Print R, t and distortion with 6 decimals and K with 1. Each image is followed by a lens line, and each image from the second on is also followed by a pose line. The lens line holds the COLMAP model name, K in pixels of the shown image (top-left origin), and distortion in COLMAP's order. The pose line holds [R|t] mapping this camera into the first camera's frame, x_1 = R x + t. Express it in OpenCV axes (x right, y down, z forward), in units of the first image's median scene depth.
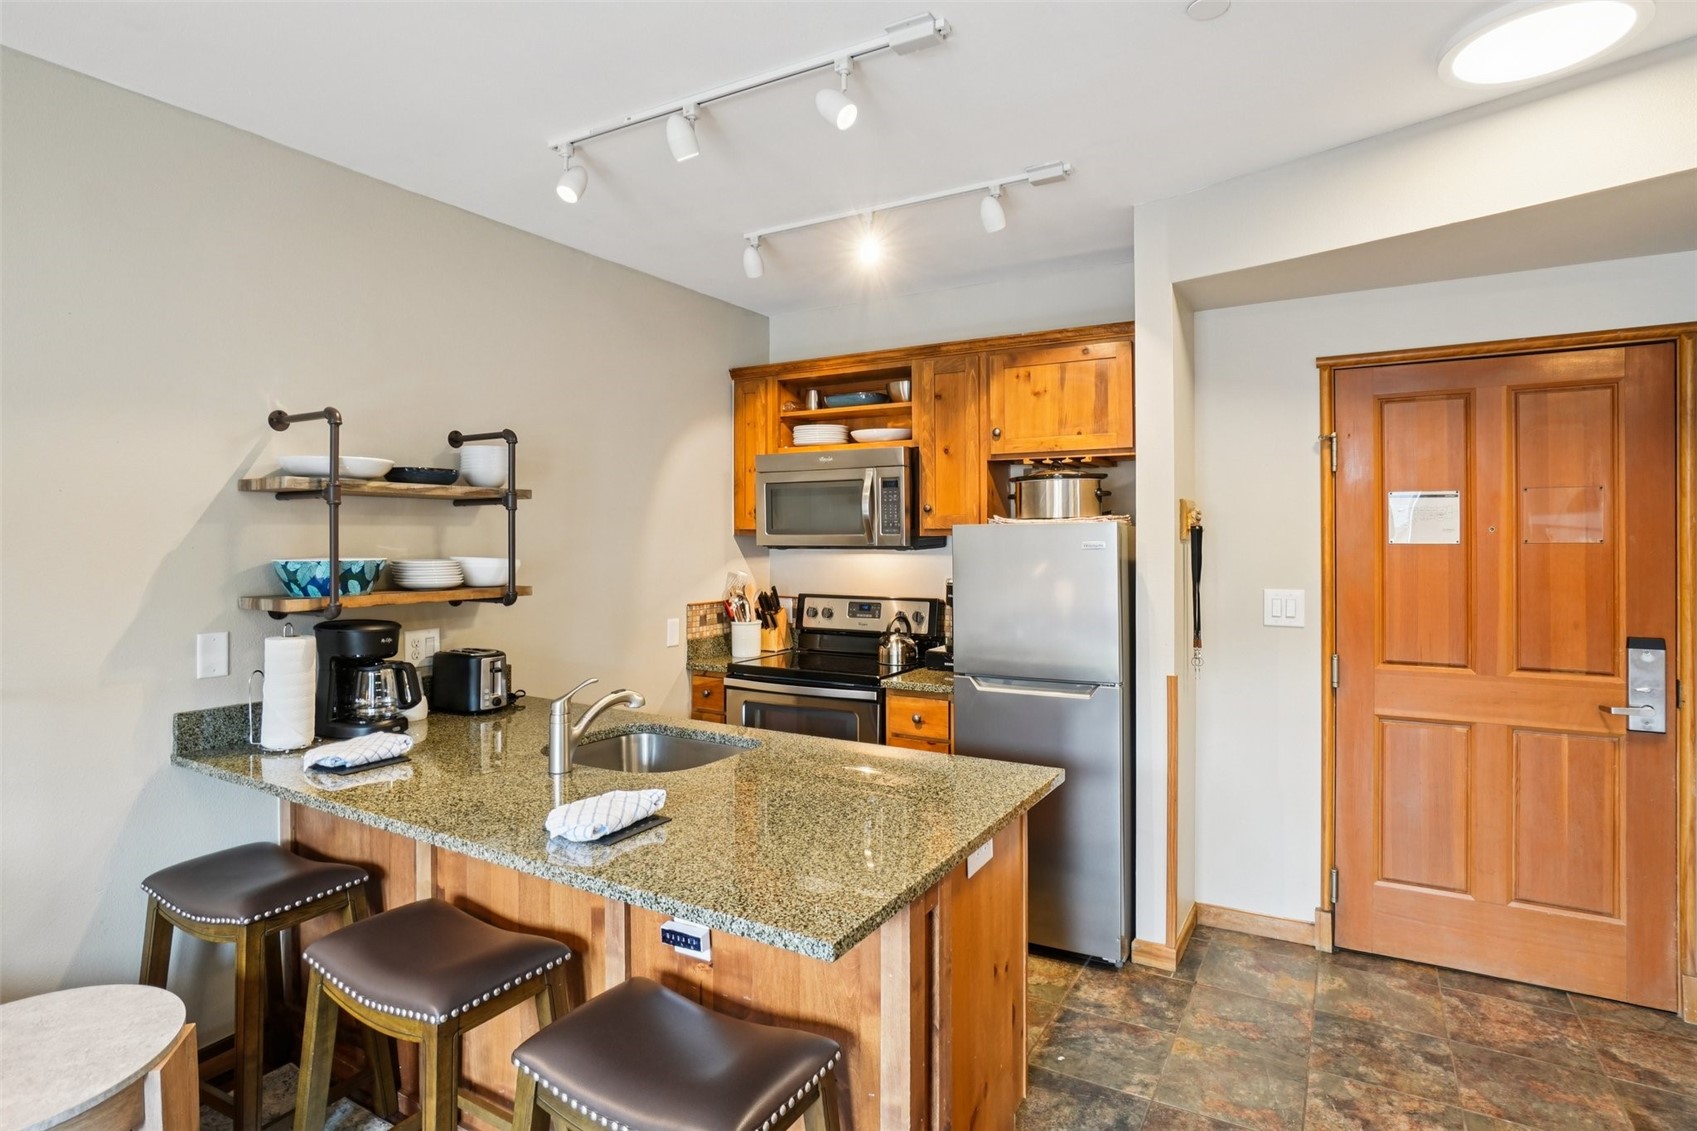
lens RADIAL K [[900.1, 0, 848.2], [0, 900.1, 539.6], [0, 0, 1]] dist [-0.021159, 0.000626]
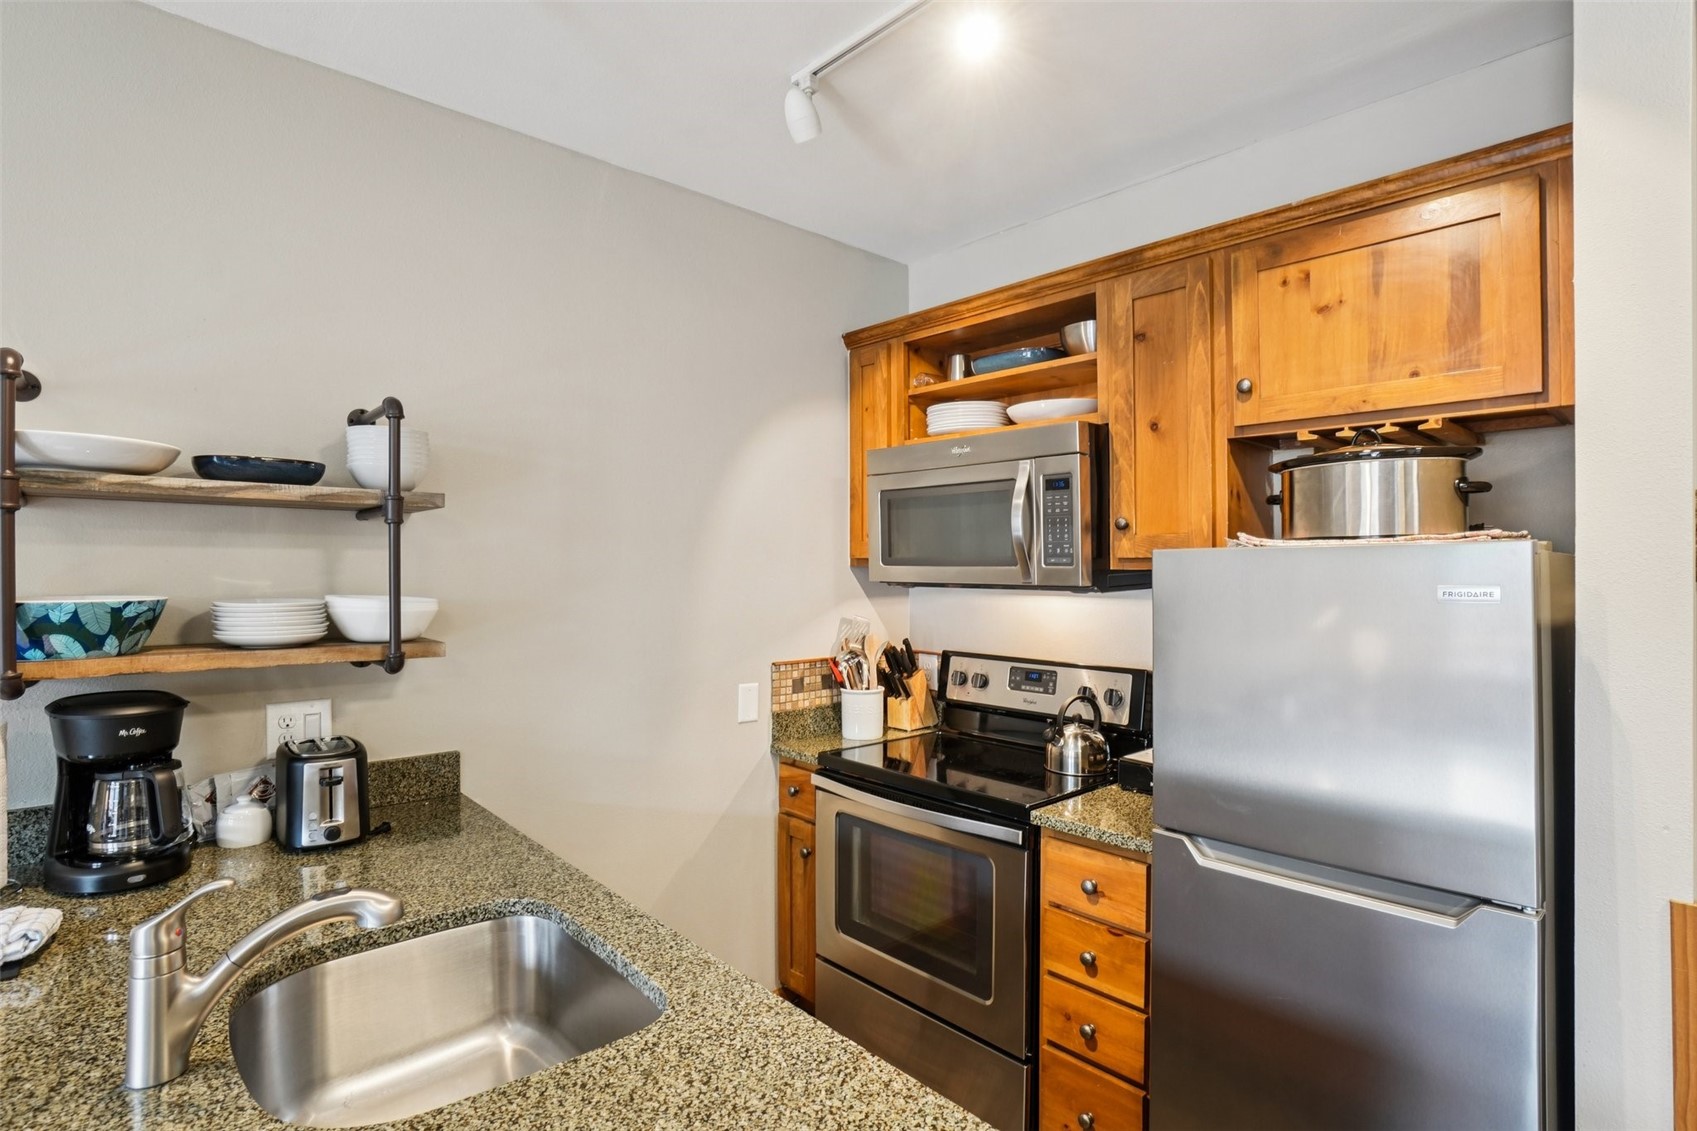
lens RADIAL K [[850.5, 0, 840.1], [0, 850.5, 558.8], [0, 0, 1]] dist [-0.029624, 0.000317]
pose [[0.952986, 0.004076, -0.302985, 0.084672], [-0.008169, 0.999892, -0.012245, -0.002555], [0.302903, 0.014145, 0.952916, 0.424057]]
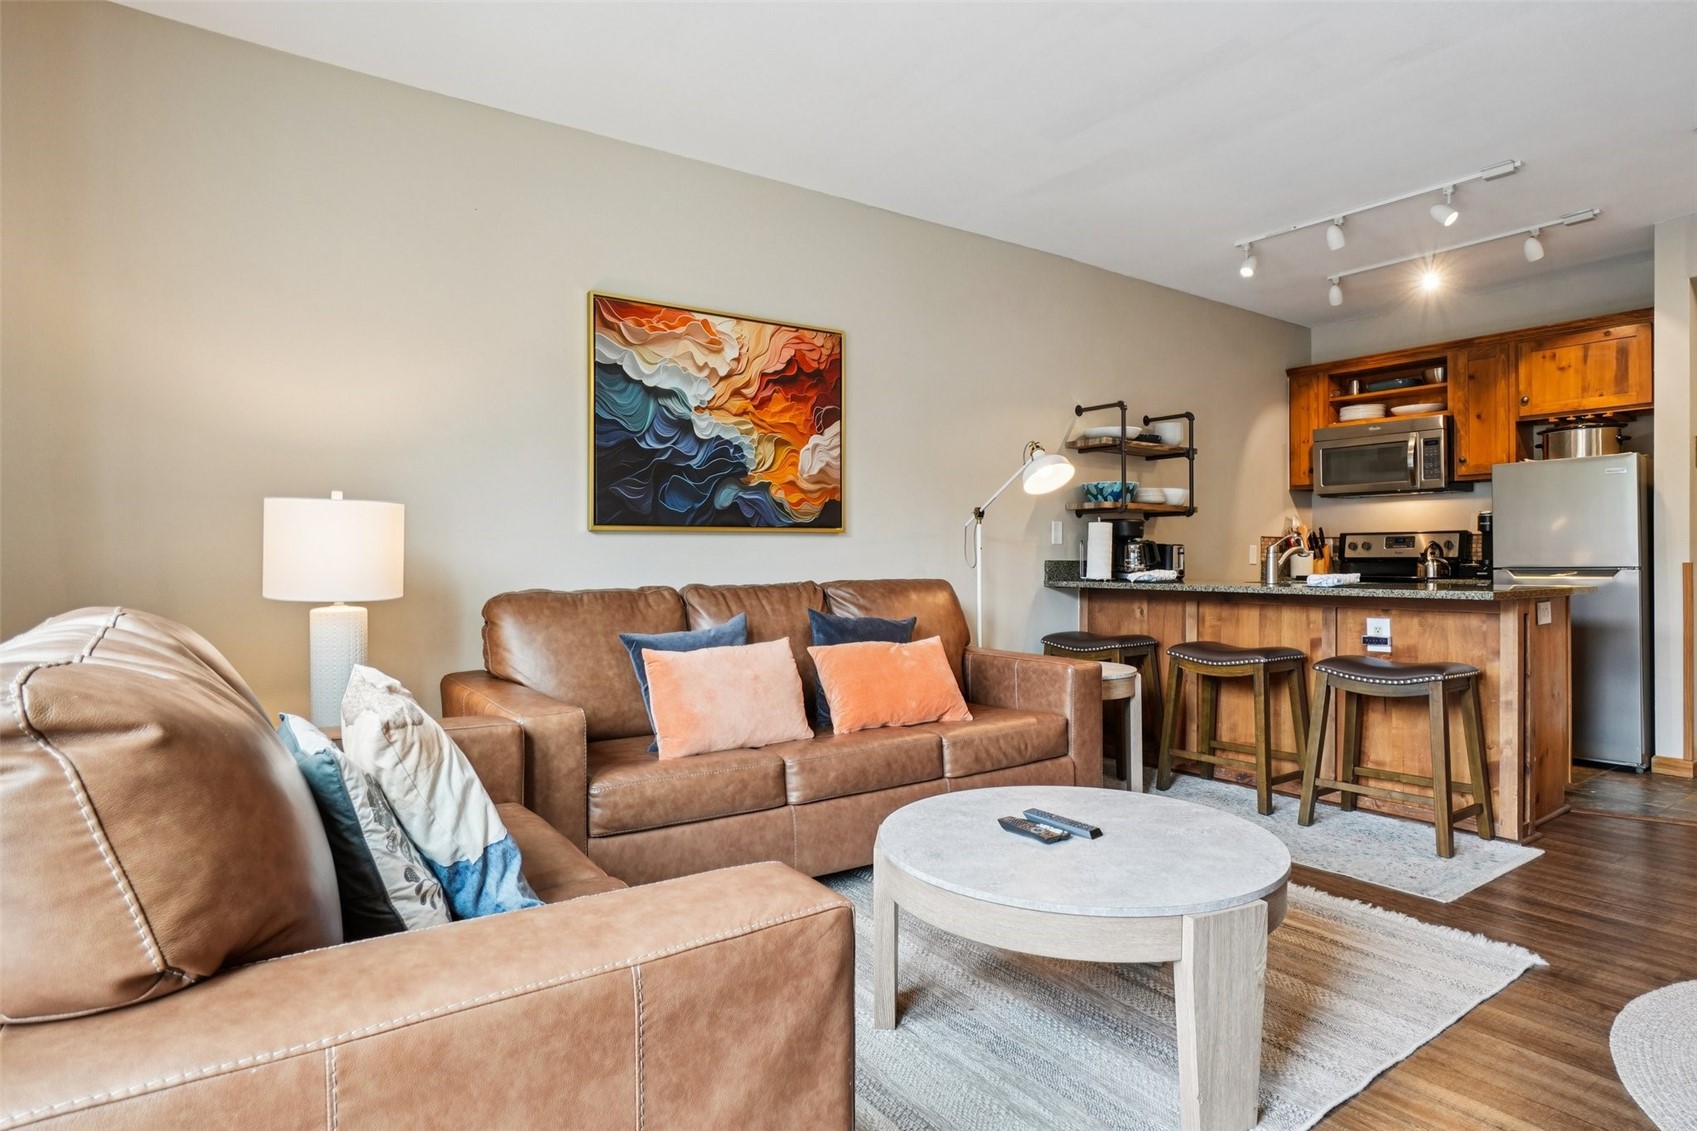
lens RADIAL K [[936.3, 0, 848.5], [0, 936.3, 565.5], [0, 0, 1]] dist [-0.034375, 0.022920]
pose [[0.916917, 0.003275, -0.399065, -0.213404], [-0.002369, 0.999993, 0.002765, 0.129937], [0.399071, -0.001590, 0.916919, -0.688428]]
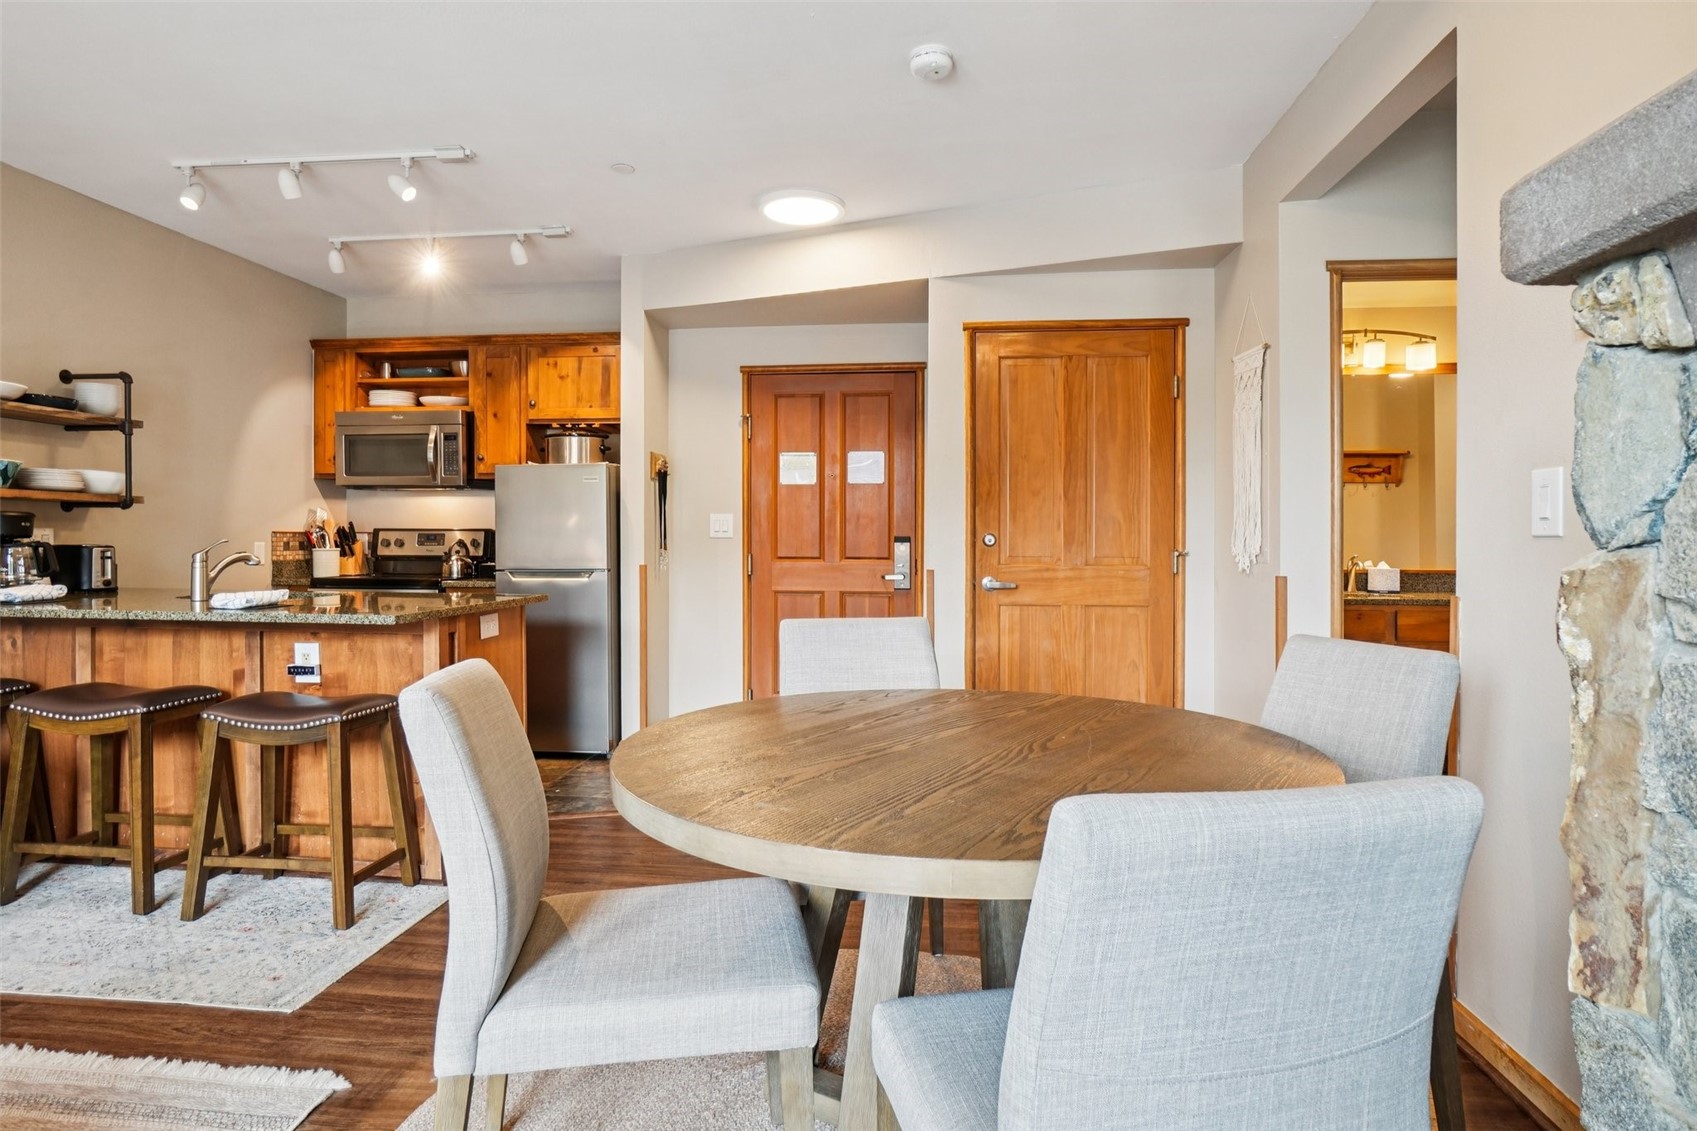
lens RADIAL K [[928.3, 0, 839.6], [0, 928.3, 553.2], [0, 0, 1]] dist [-0.034207, 0.023304]
pose [[0.914507, -0.000003, 0.404570, 0.021904], [-0.005069, 0.999921, 0.011464, 0.093563], [-0.404539, -0.012534, 0.914435, -0.497660]]
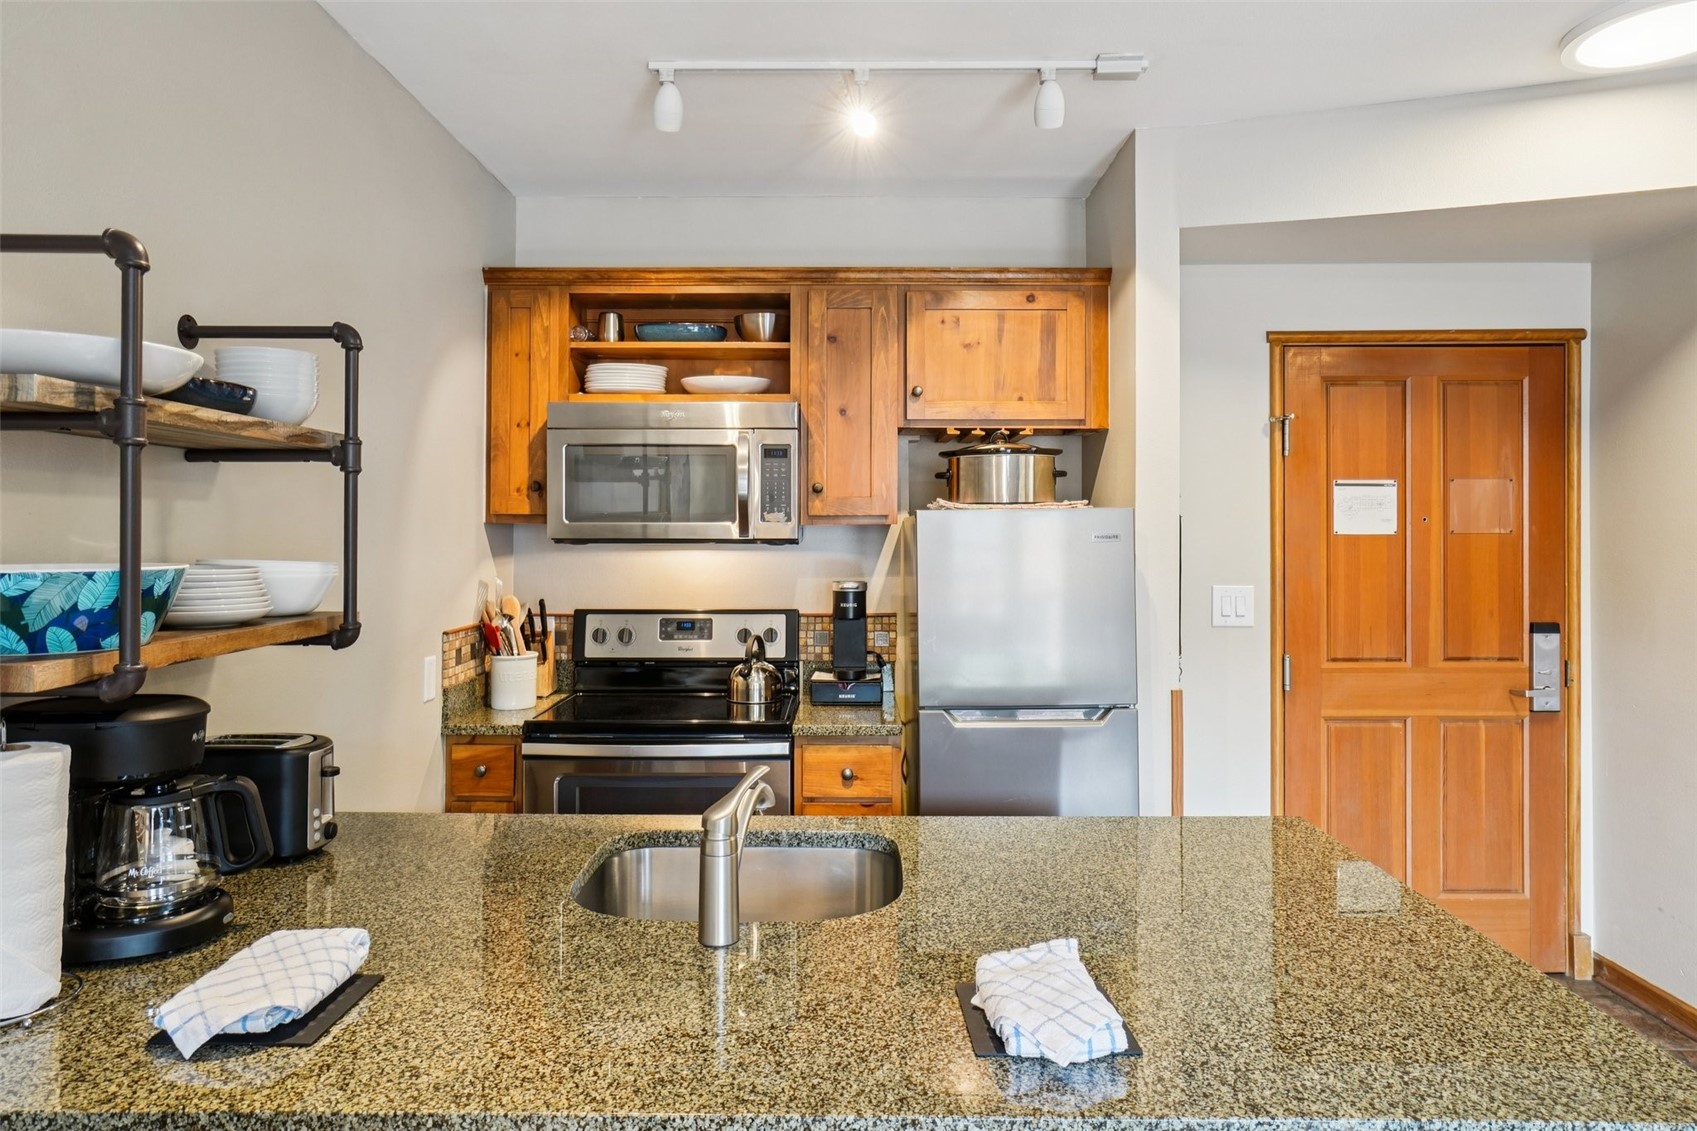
lens RADIAL K [[1081.4, 0, 846.0], [0, 1081.4, 520.9], [0, 0, 1]] dist [-0.003924, -0.001263]
pose [[0.864015, 0.006182, 0.503428, -0.356542], [-0.000318, 0.999931, -0.011733, 0.003249], [-0.503465, 0.009977, 0.863958, 0.229782]]
